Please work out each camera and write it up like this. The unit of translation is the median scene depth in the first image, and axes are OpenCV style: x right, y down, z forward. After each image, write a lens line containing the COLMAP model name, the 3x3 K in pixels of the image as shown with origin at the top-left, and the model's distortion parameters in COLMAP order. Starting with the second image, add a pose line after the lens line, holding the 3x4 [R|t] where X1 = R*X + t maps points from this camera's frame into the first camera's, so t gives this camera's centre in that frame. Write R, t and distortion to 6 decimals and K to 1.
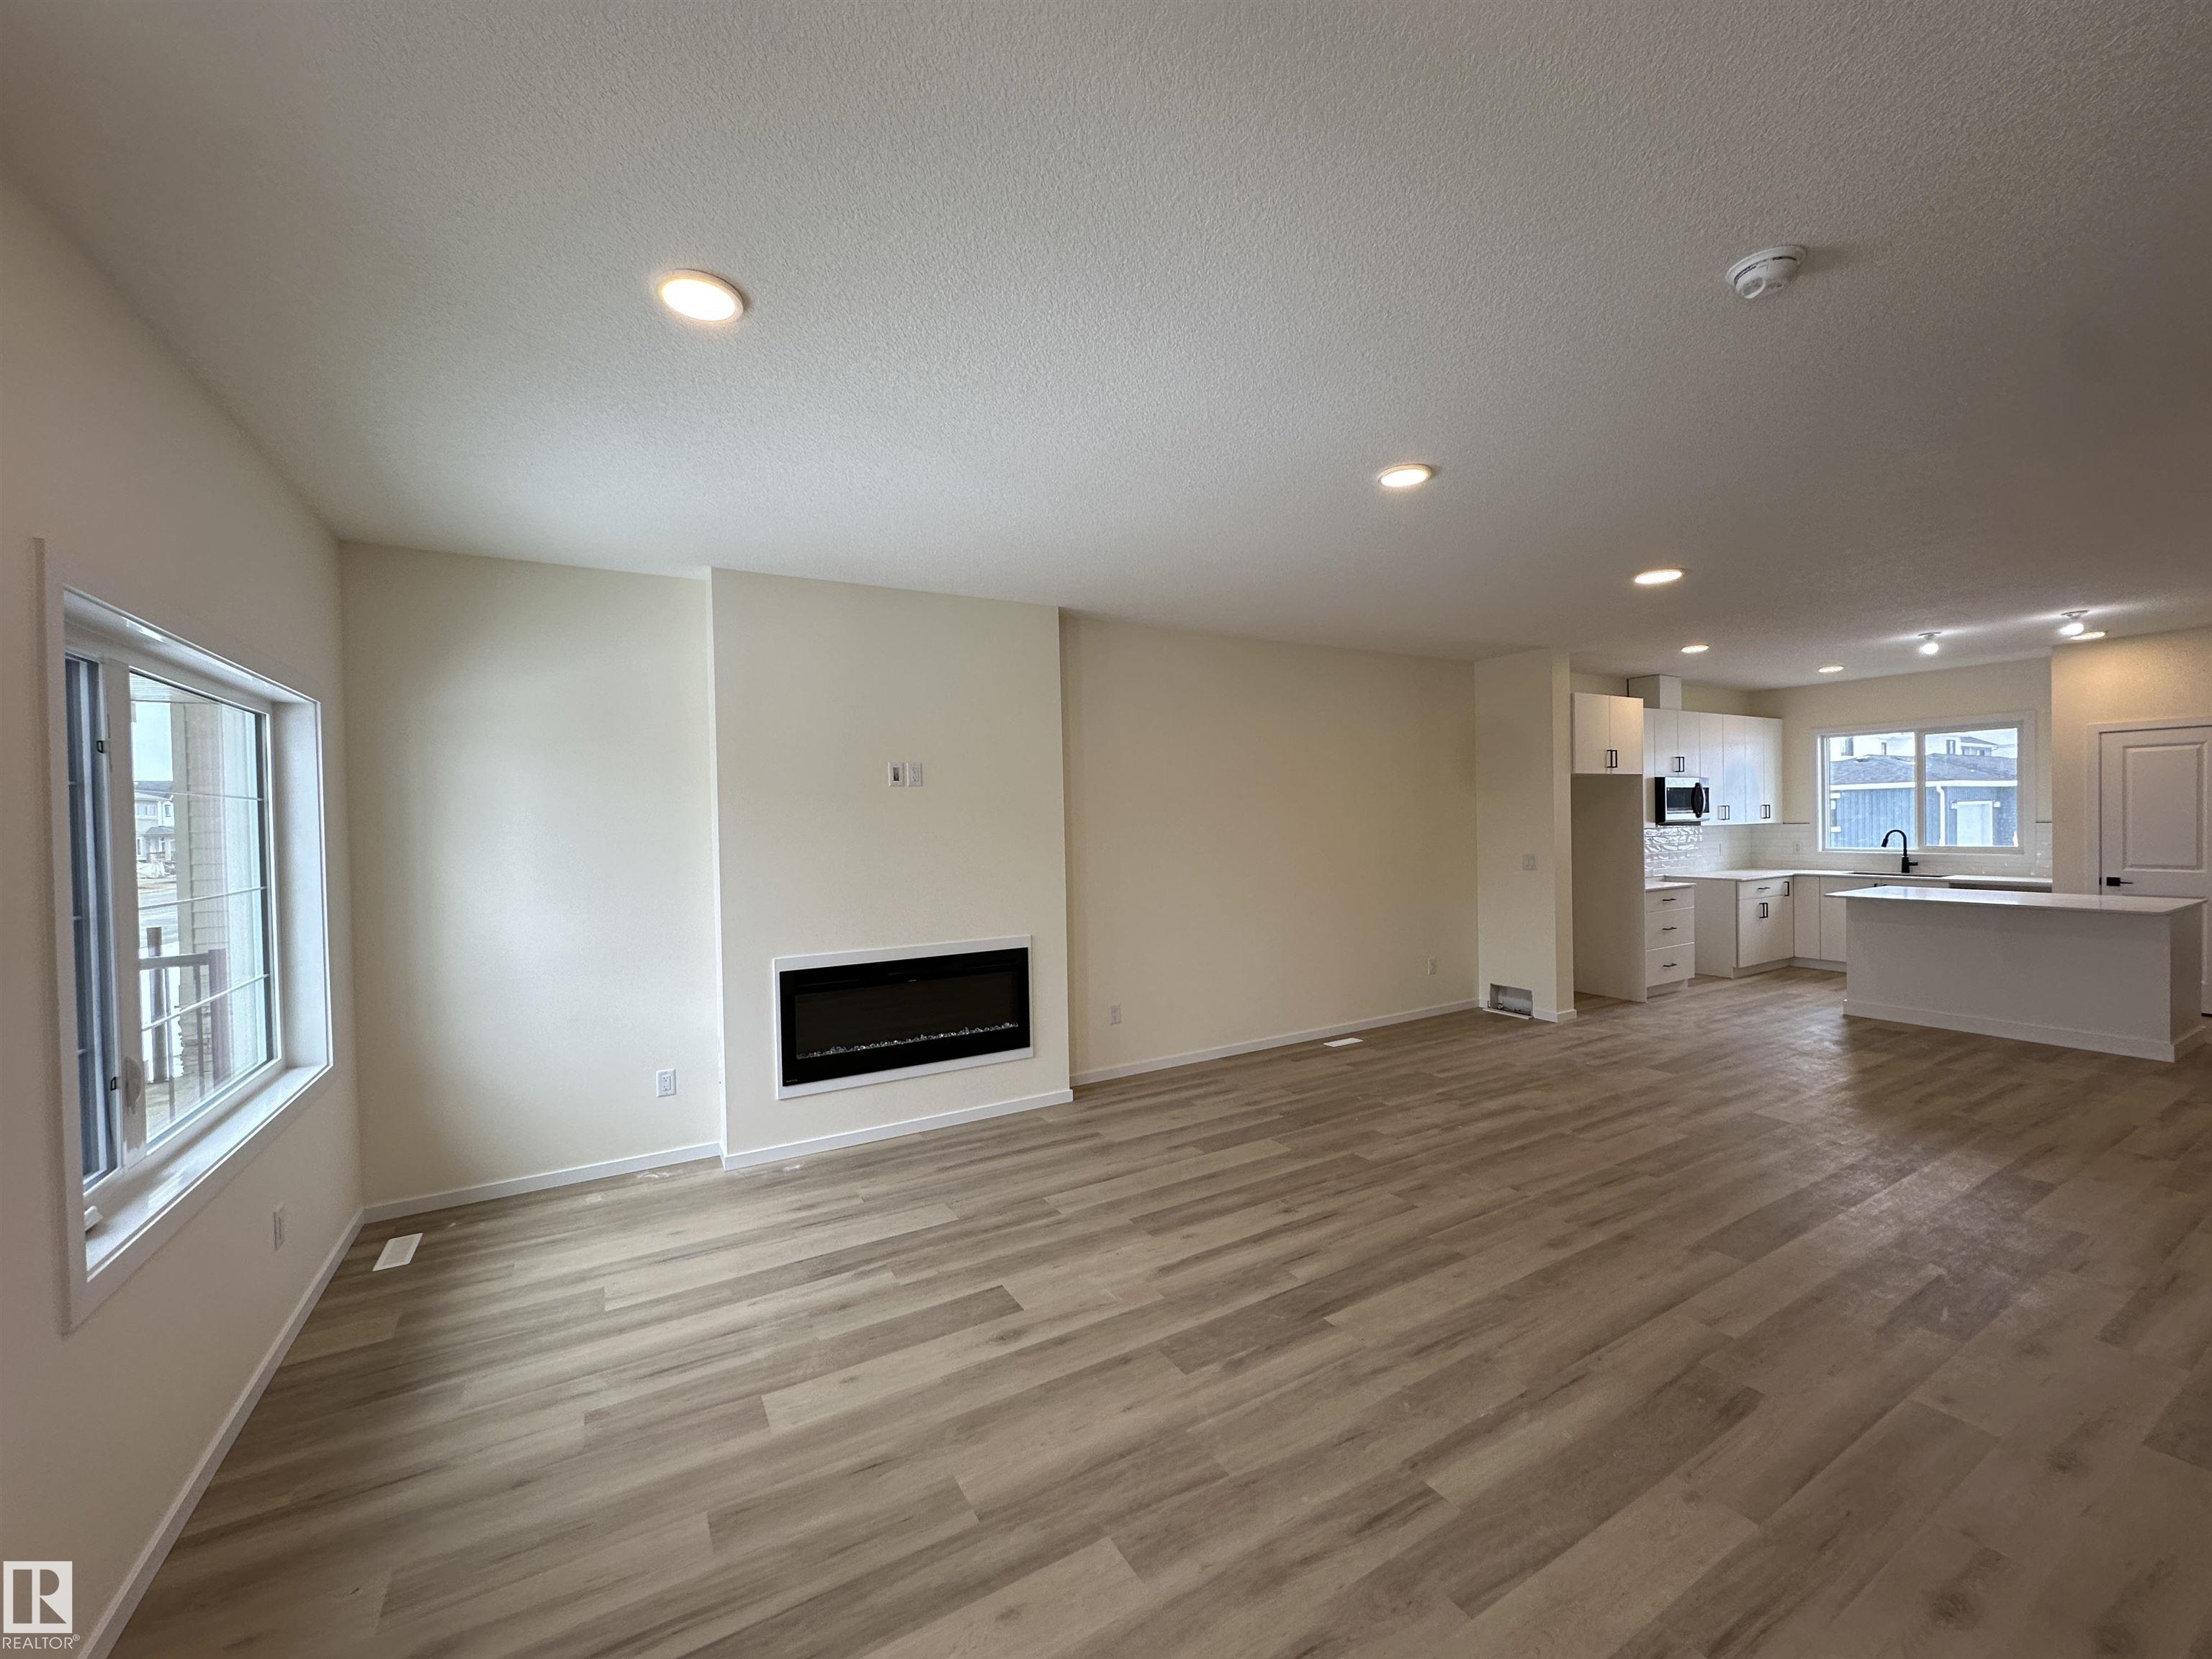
lens RADIAL K [[871.6, 0, 1106.2], [0, 871.6, 832.6], [0, 0, 1]] dist [-0.001729, 0.000265]
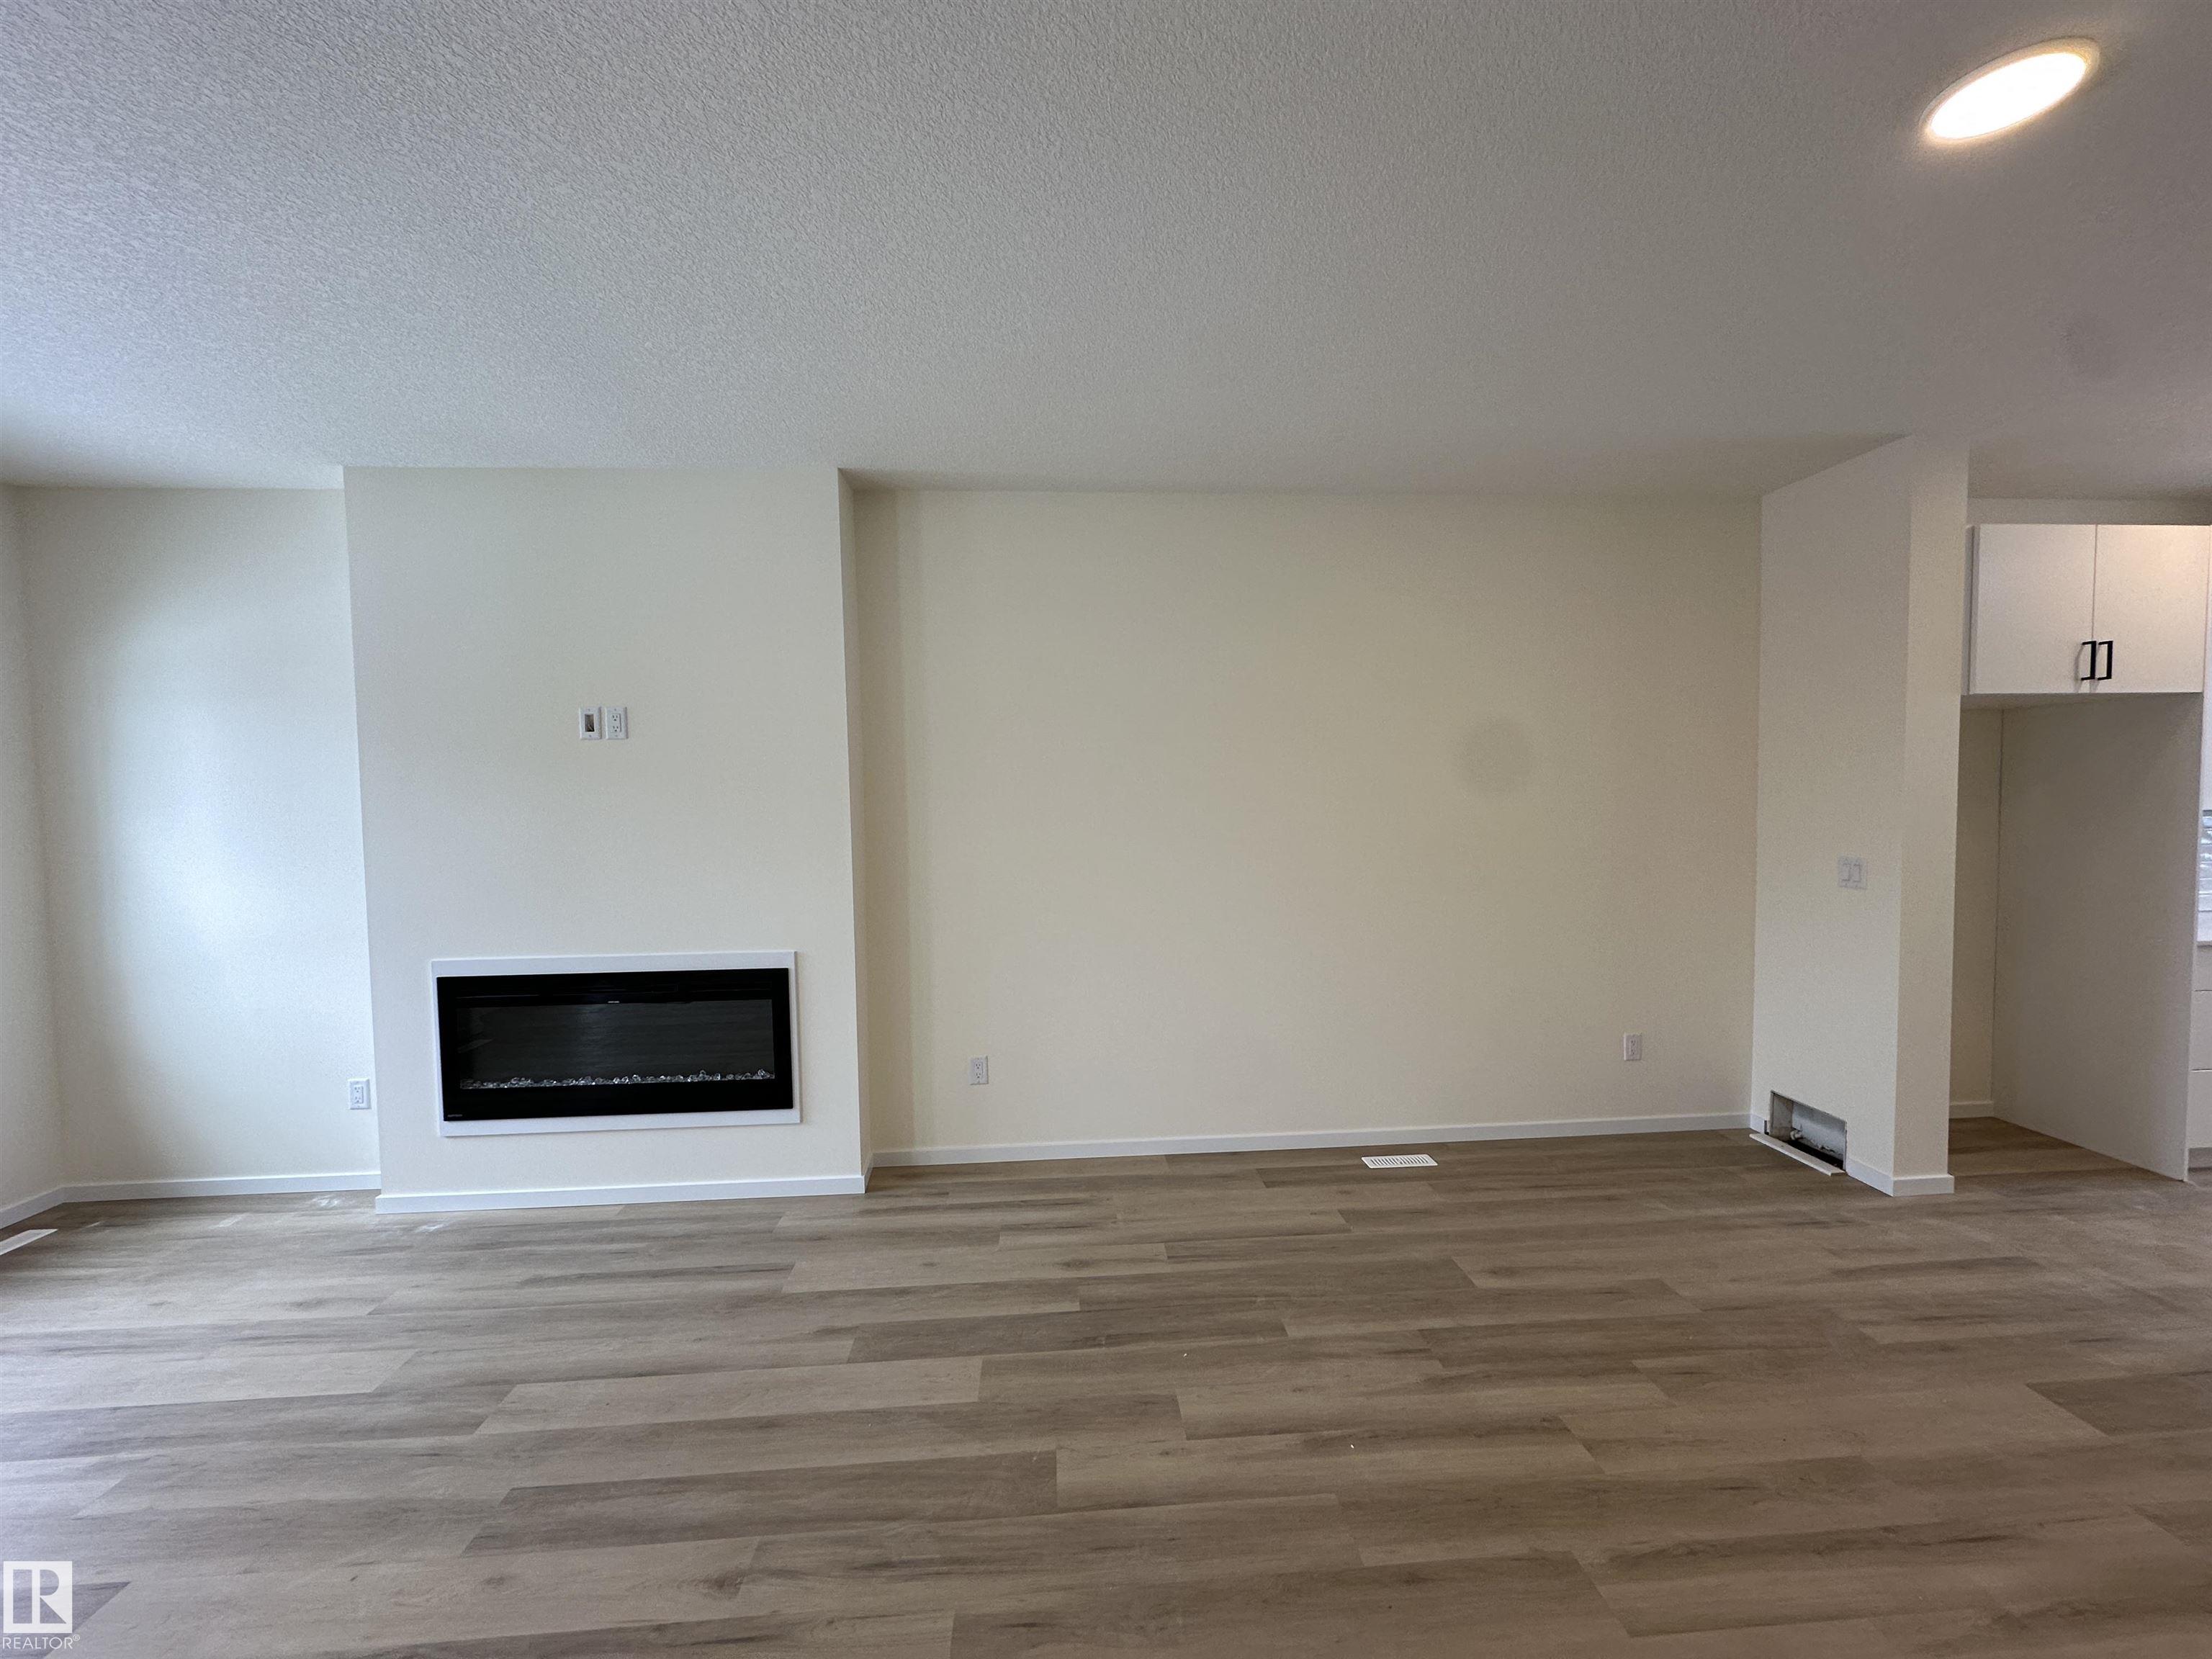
lens RADIAL K [[871.6, 0, 1112.6], [0, 871.6, 830.8], [0, 0, 1]] dist [-0.001729, 0.000265]
pose [[0.897421, 0.027193, -0.440337, 0.482209], [-0.010111, 0.999104, 0.041092, -0.010555], [0.441060, -0.032425, 0.896892, 0.528359]]
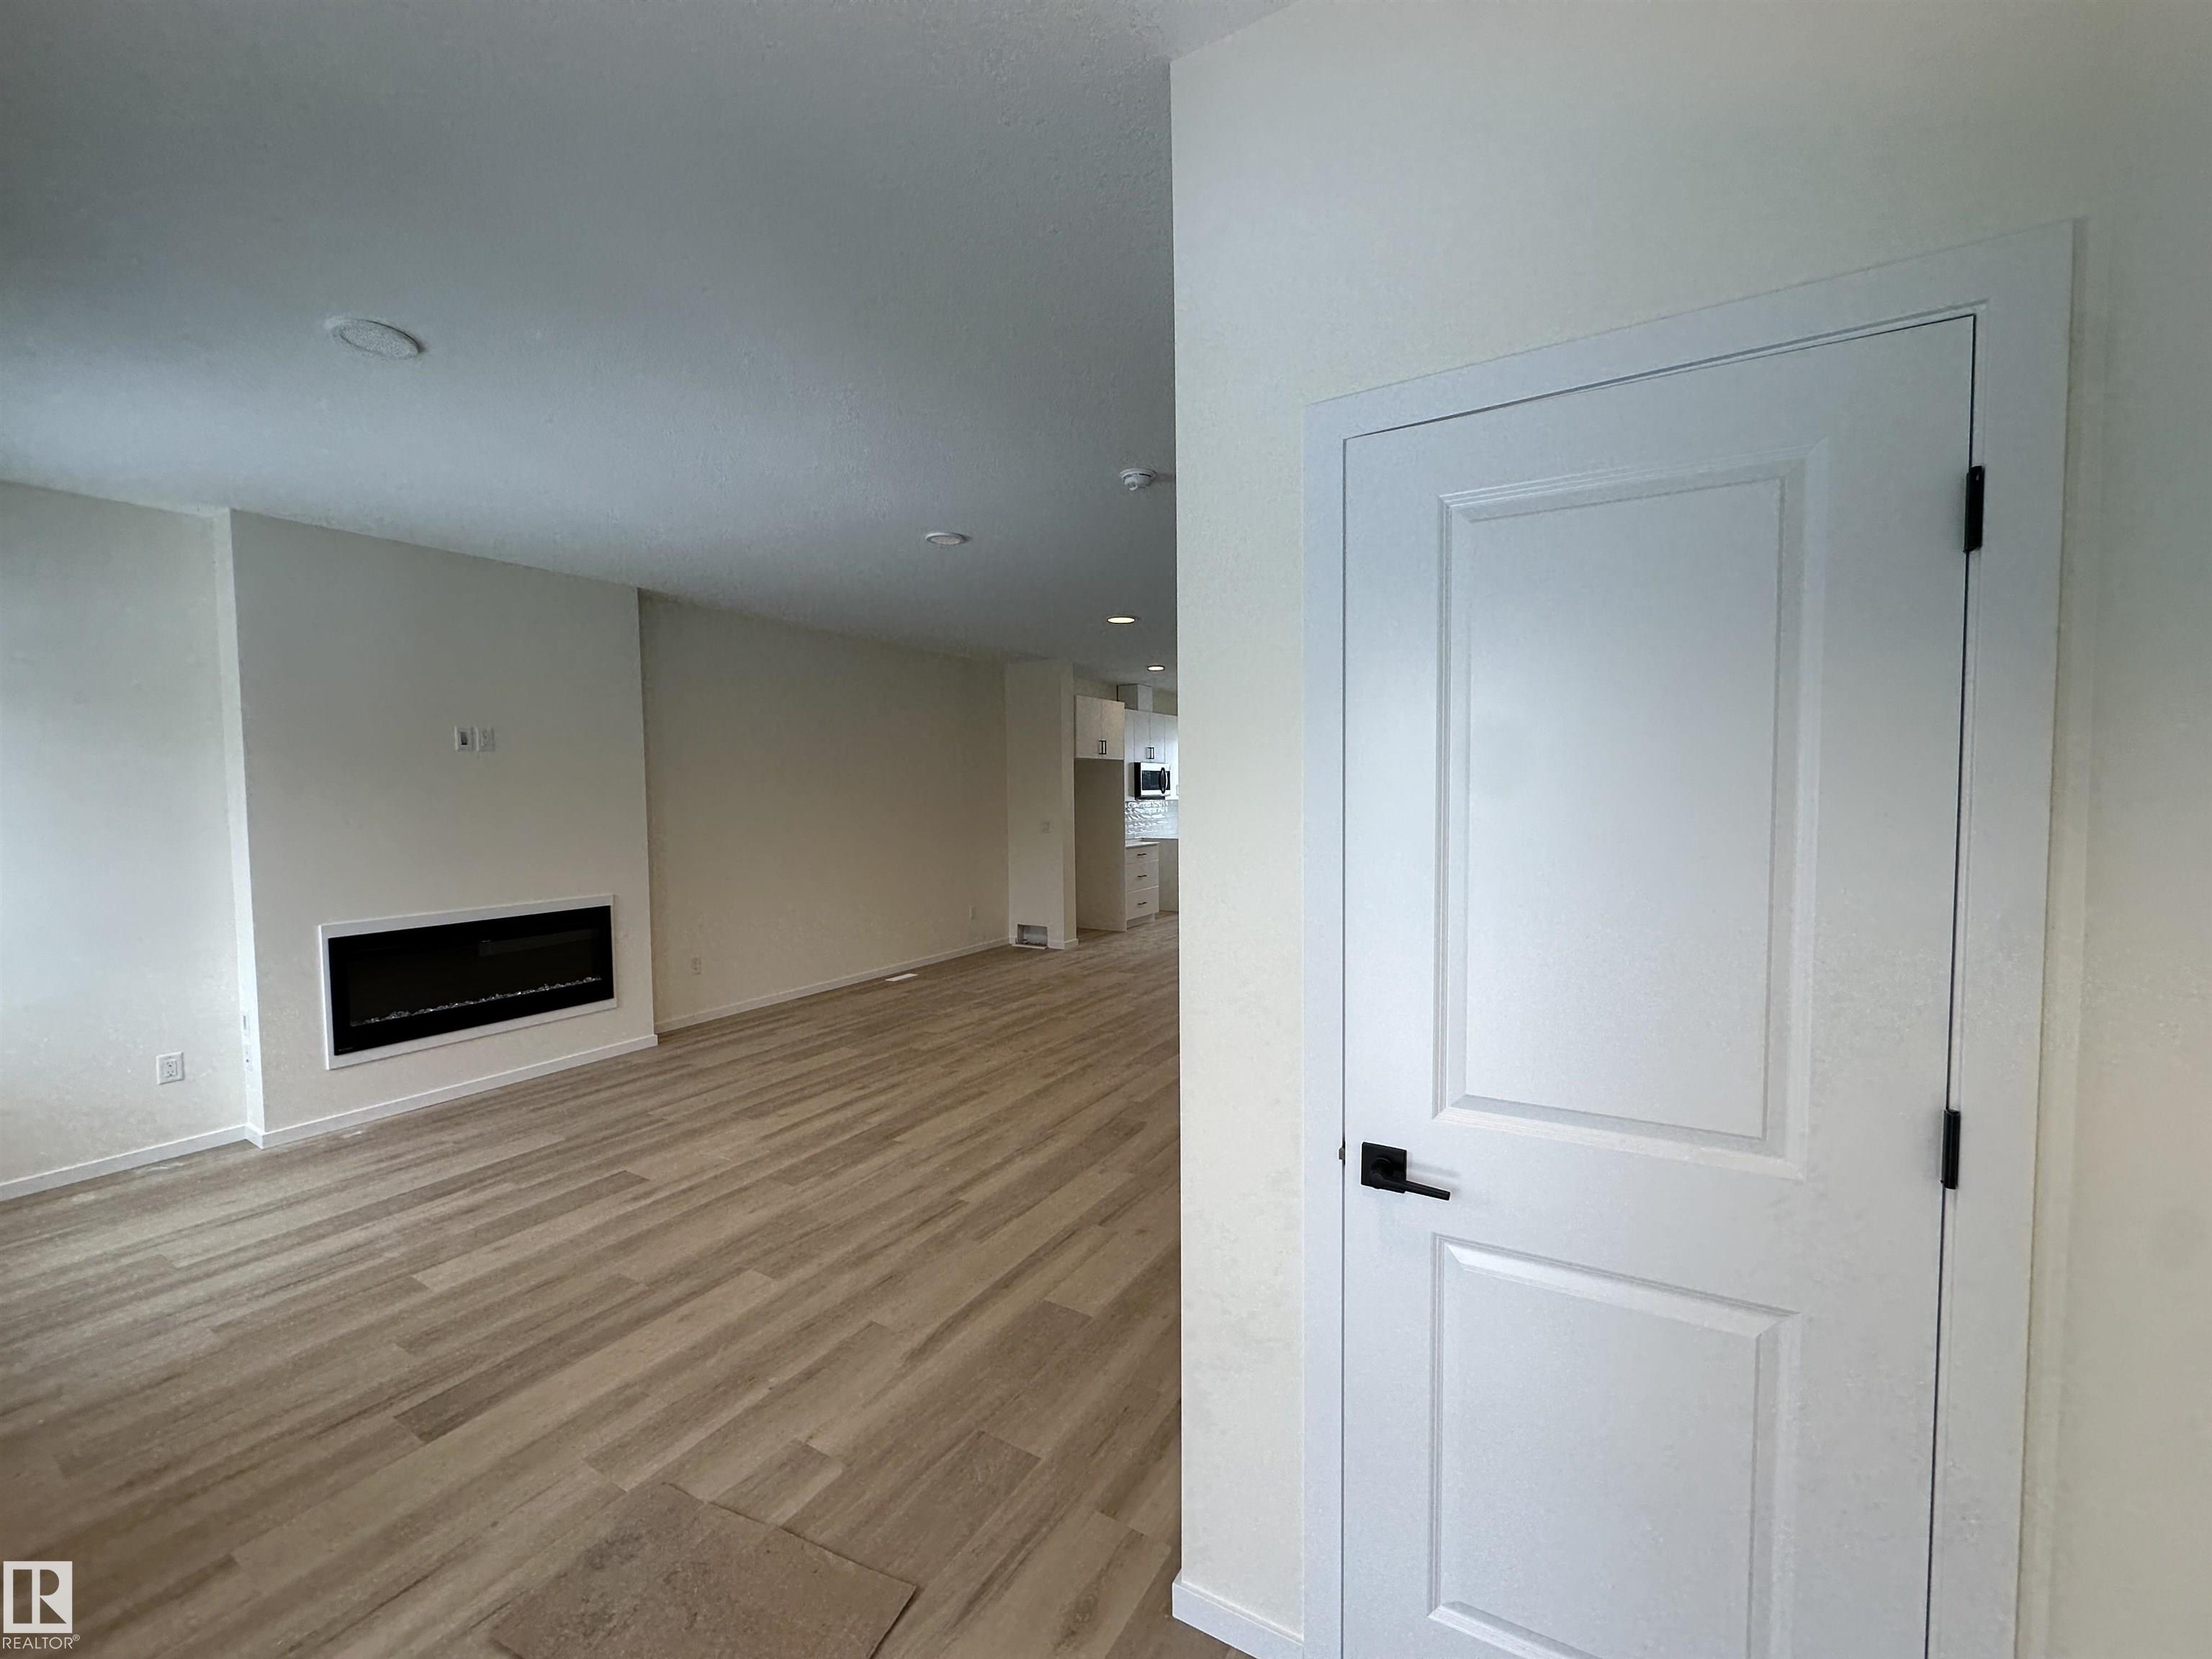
lens RADIAL K [[871.6, 0, 1101.7], [0, 871.6, 831.6], [0, 0, 1]] dist [-0.001729, 0.000265]
pose [[0.879483, -0.010969, 0.475803, -0.072364], [-0.000857, 0.999696, 0.024631, 0.015256], [-0.475929, -0.022071, 0.879207, -0.240935]]
